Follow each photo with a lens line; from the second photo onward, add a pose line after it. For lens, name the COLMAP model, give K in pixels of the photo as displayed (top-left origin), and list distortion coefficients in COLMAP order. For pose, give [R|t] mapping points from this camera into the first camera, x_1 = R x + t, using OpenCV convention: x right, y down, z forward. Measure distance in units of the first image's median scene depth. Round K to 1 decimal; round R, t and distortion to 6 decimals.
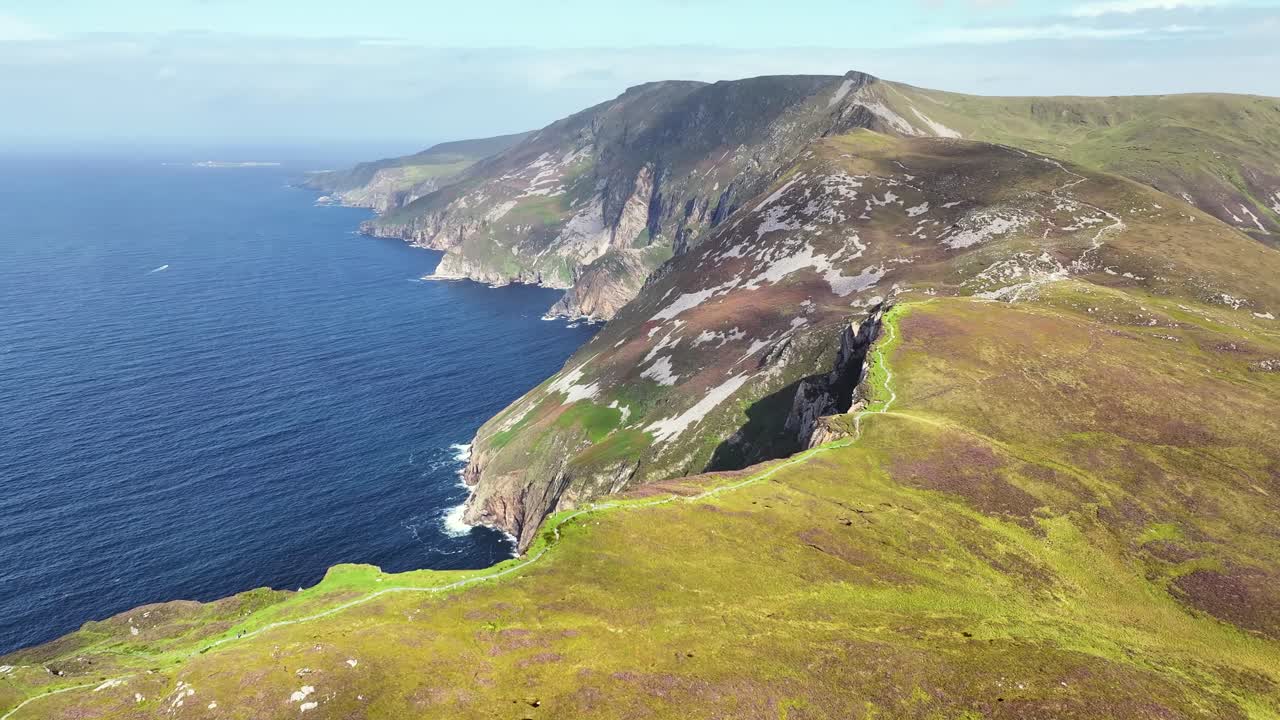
lens RADIAL K [[899.2, 0, 640.0], [0, 899.2, 358.5], [0, 0, 1]] dist [0.012312, -0.003241]
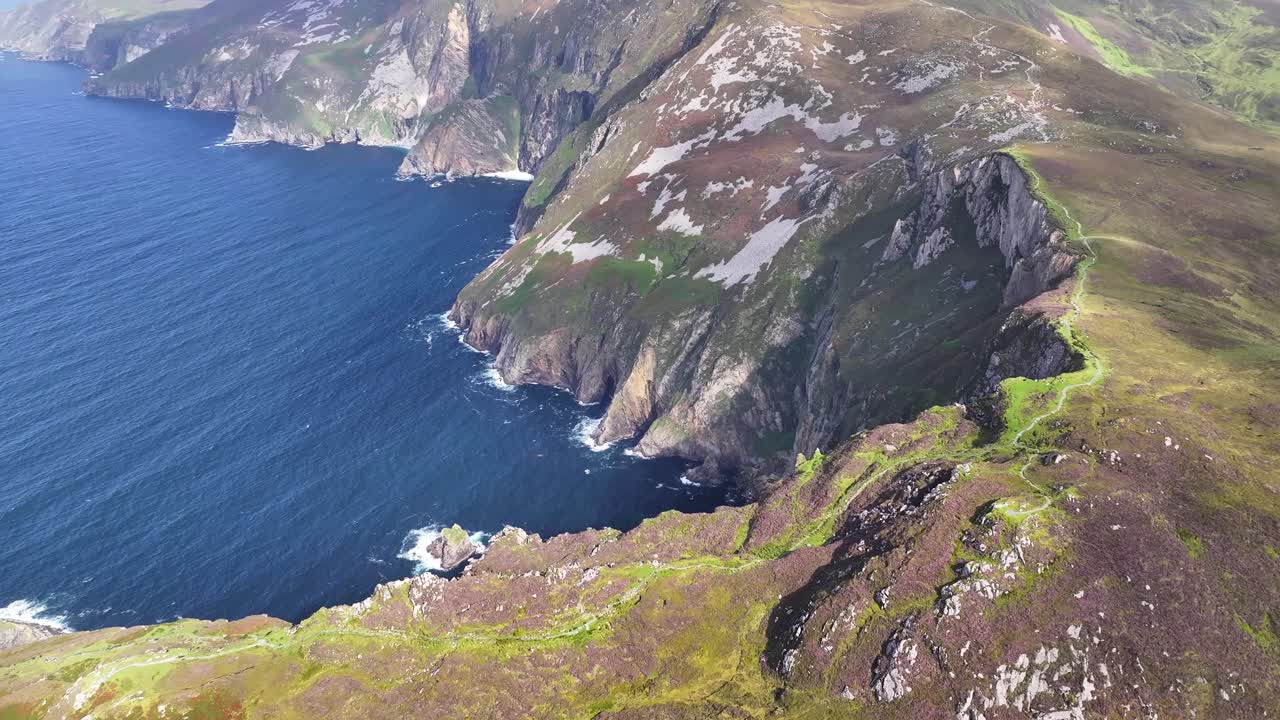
lens RADIAL K [[899.2, 0, 640.8], [0, 899.2, 362.5], [0, 0, 1]] dist [0.012312, -0.003241]
pose [[0.945253, -0.143895, 0.292902, -0.337015], [0.088525, 0.976947, 0.194260, -0.033867], [-0.314103, -0.157696, 0.936201, -0.042638]]
